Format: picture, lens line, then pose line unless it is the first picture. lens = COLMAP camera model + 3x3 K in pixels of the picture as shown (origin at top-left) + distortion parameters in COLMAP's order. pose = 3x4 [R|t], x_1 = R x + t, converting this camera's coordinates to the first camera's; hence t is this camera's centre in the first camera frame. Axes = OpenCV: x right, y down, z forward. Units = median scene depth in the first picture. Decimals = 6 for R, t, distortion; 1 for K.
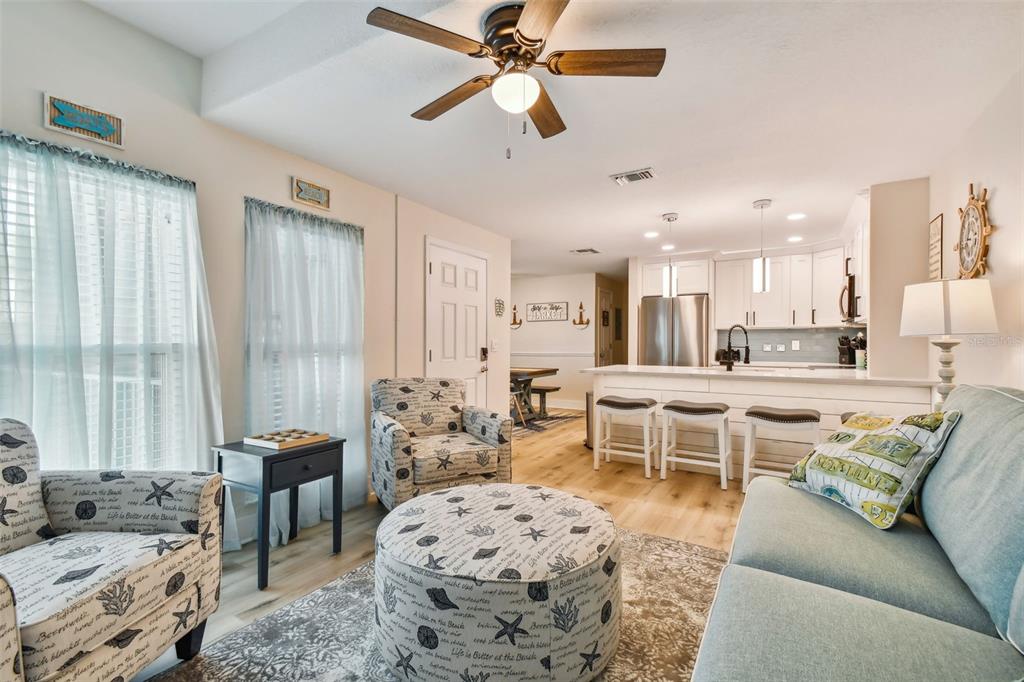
lens RADIAL K [[456.9, 0, 509.2], [0, 456.9, 340.8], [0, 0, 1]] dist [0.052119, -0.025076]
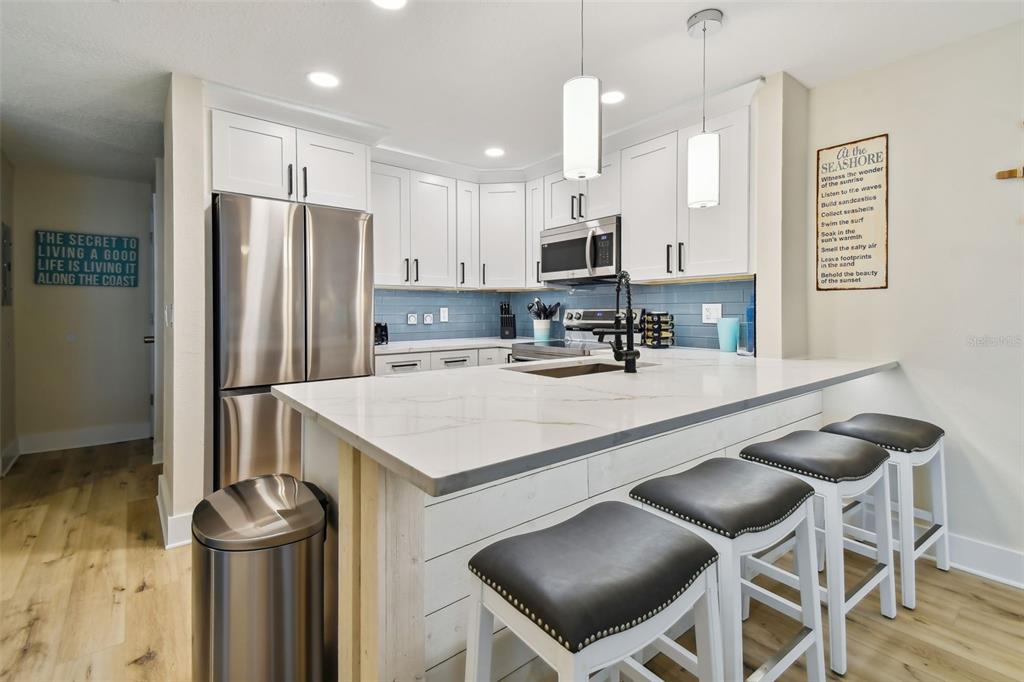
lens RADIAL K [[467.9, 0, 509.6], [0, 467.9, 307.4], [0, 0, 1]] dist [0.051113, -0.026749]
pose [[0.346500, 0.007899, 0.938017, 0.004024], [0.000135, 0.999964, -0.008471, 0.007493], [-0.938050, 0.003061, 0.346487, 1.068556]]
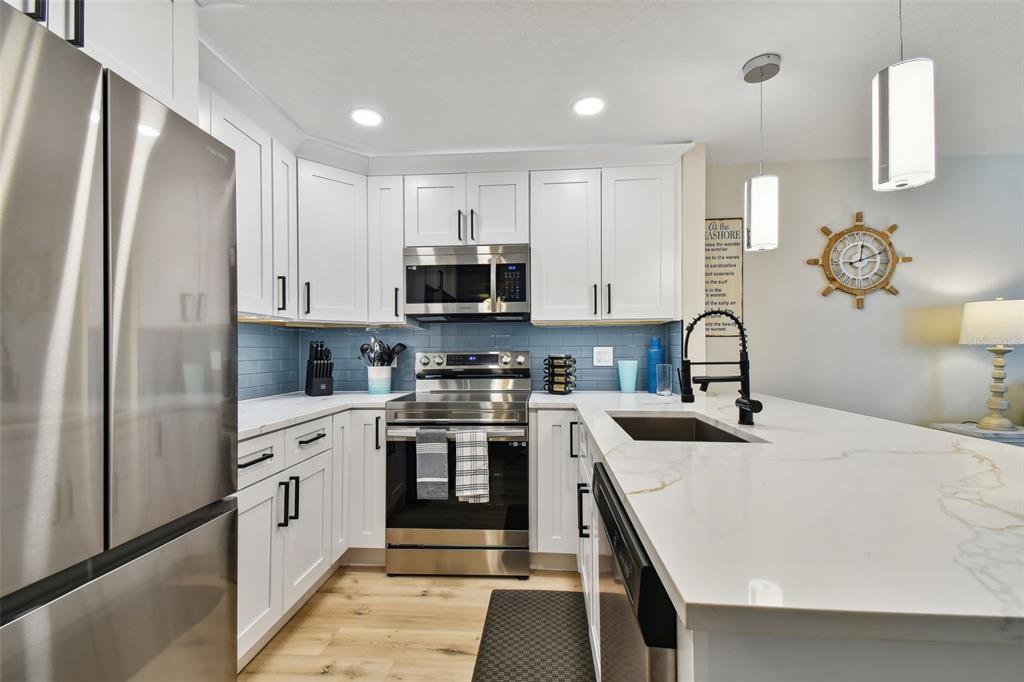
lens RADIAL K [[456.9, 0, 509.2], [0, 456.9, 340.8], [0, 0, 1]] dist [0.052119, -0.025076]
pose [[-0.451652, 0.026624, 0.891797, 0.239028], [0.003036, 0.999595, -0.028305, 0.005808], [-0.892189, -0.010077, -0.451550, 1.528057]]
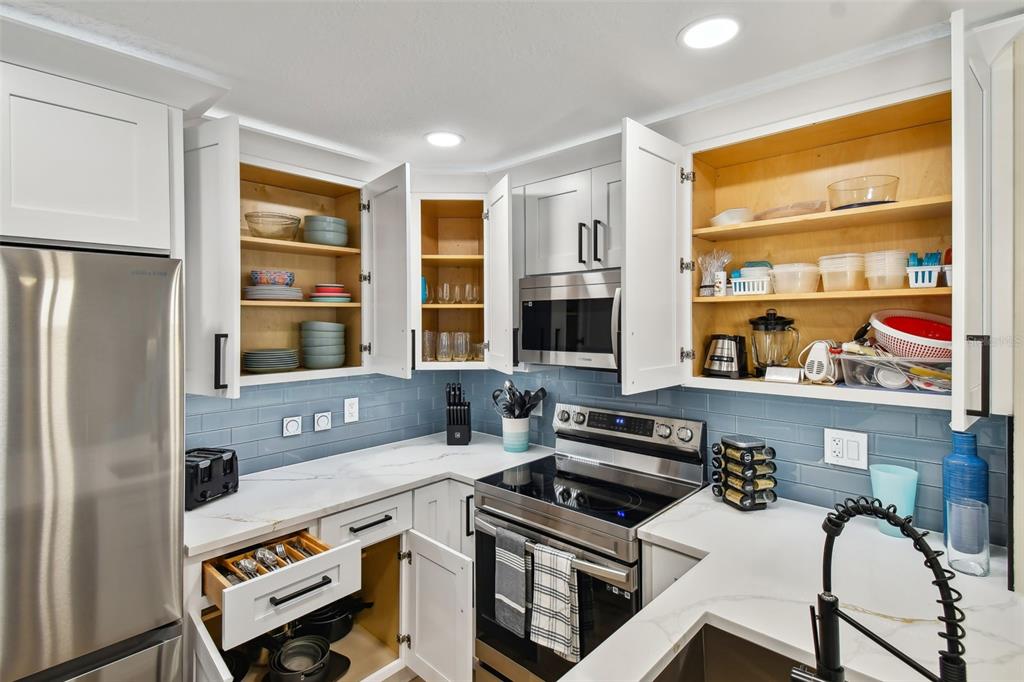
lens RADIAL K [[507.2, 0, 506.9], [0, 507.2, 318.1], [0, 0, 1]] dist [0.063686, -0.035778]
pose [[0.204538, 0.002153, 0.978856, 0.330178], [0.000053, 0.999998, -0.002211, -0.110930], [-0.978859, 0.000504, 0.204537, 1.236495]]
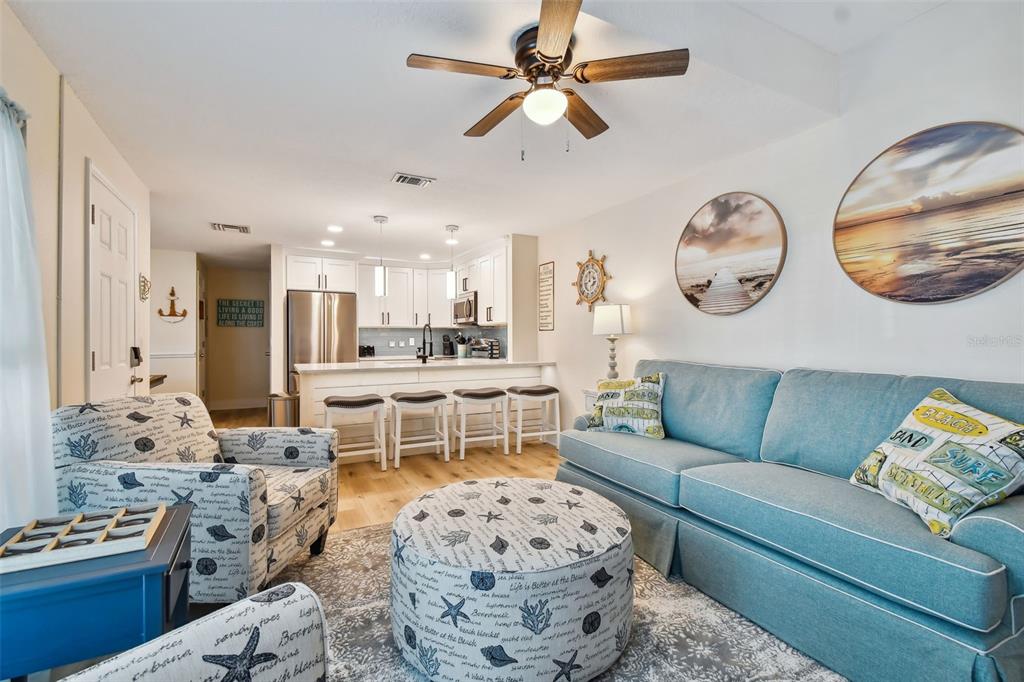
lens RADIAL K [[452.2, 0, 510.3], [0, 452.2, 337.4], [0, 0, 1]] dist [0.049882, -0.022851]
pose [[0.516018, 0.003905, 0.856569, -0.446462], [-0.001333, 0.999992, -0.003755, 0.003966], [-0.856576, 0.000796, 0.516019, 0.246002]]
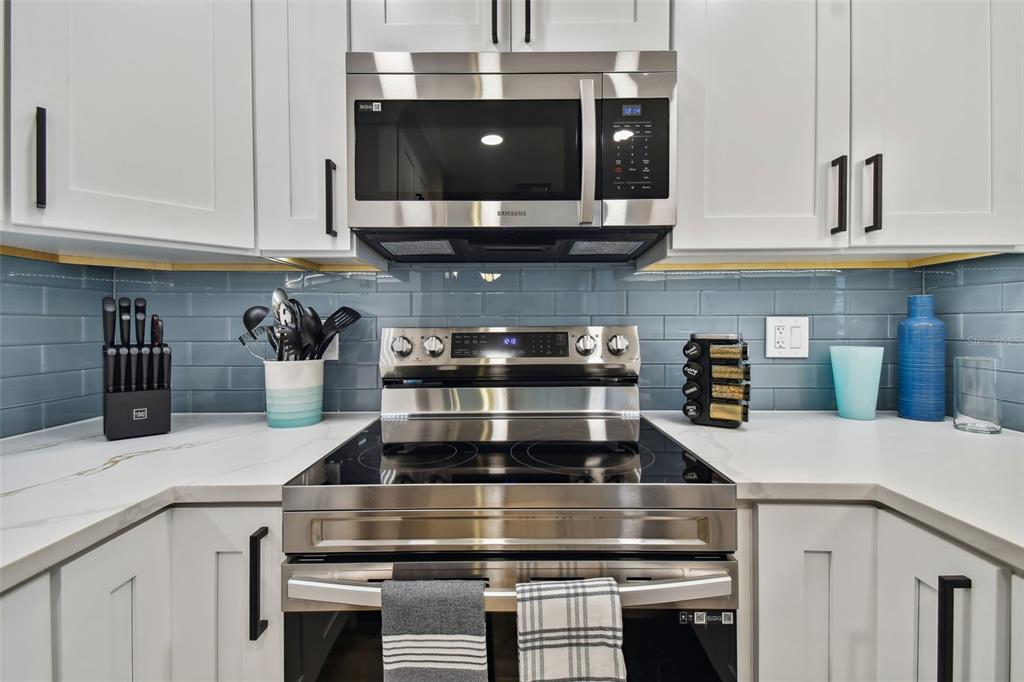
lens RADIAL K [[452.2, 0, 510.3], [0, 452.2, 337.4], [0, 0, 1]] dist [0.049882, -0.022851]
pose [[-0.514948, -0.016596, 0.857061, 0.670773], [-0.000178, 0.999815, 0.019254, 0.003758], [-0.857221, 0.009763, -0.514856, 1.408356]]
